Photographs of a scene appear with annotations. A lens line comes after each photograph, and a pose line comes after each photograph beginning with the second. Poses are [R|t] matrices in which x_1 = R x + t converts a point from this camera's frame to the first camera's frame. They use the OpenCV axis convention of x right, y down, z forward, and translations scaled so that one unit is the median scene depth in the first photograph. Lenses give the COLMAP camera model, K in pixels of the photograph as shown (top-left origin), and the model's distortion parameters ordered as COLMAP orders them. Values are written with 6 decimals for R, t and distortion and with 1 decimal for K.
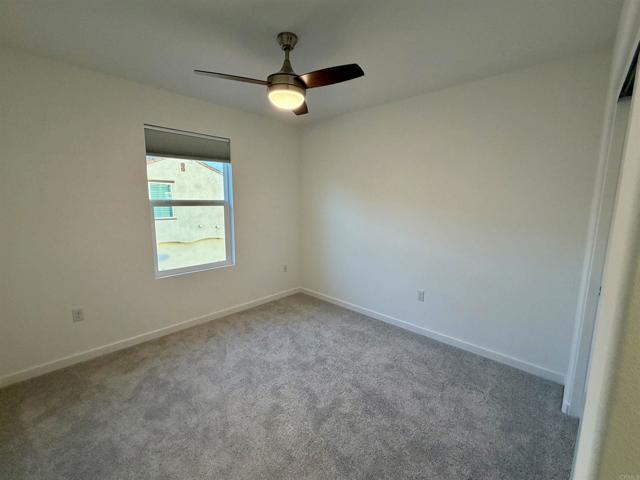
lens RADIAL K [[262.8, 0, 330.5], [0, 262.8, 236.6], [0, 0, 1]] dist [0.001092, 0.000050]
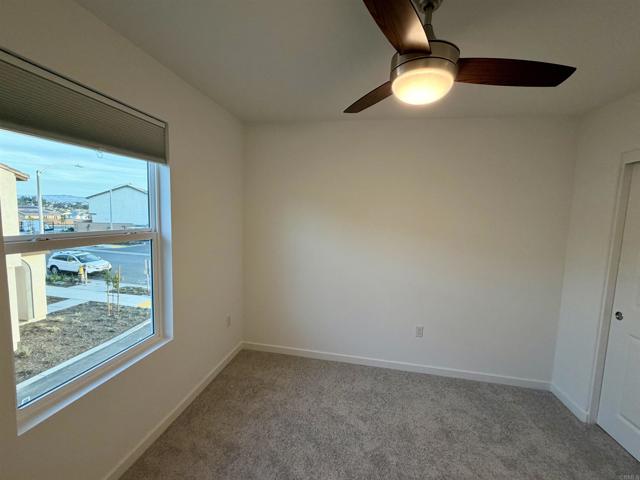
lens RADIAL K [[255.7, 0, 317.5], [0, 255.7, 239.3], [0, 0, 1]] dist [0.001311, -0.000025]
pose [[0.852571, -0.024078, 0.522056, -0.411701], [0.040248, 0.998996, -0.019653, -0.095876], [-0.521059, 0.037767, 0.852685, 0.371184]]
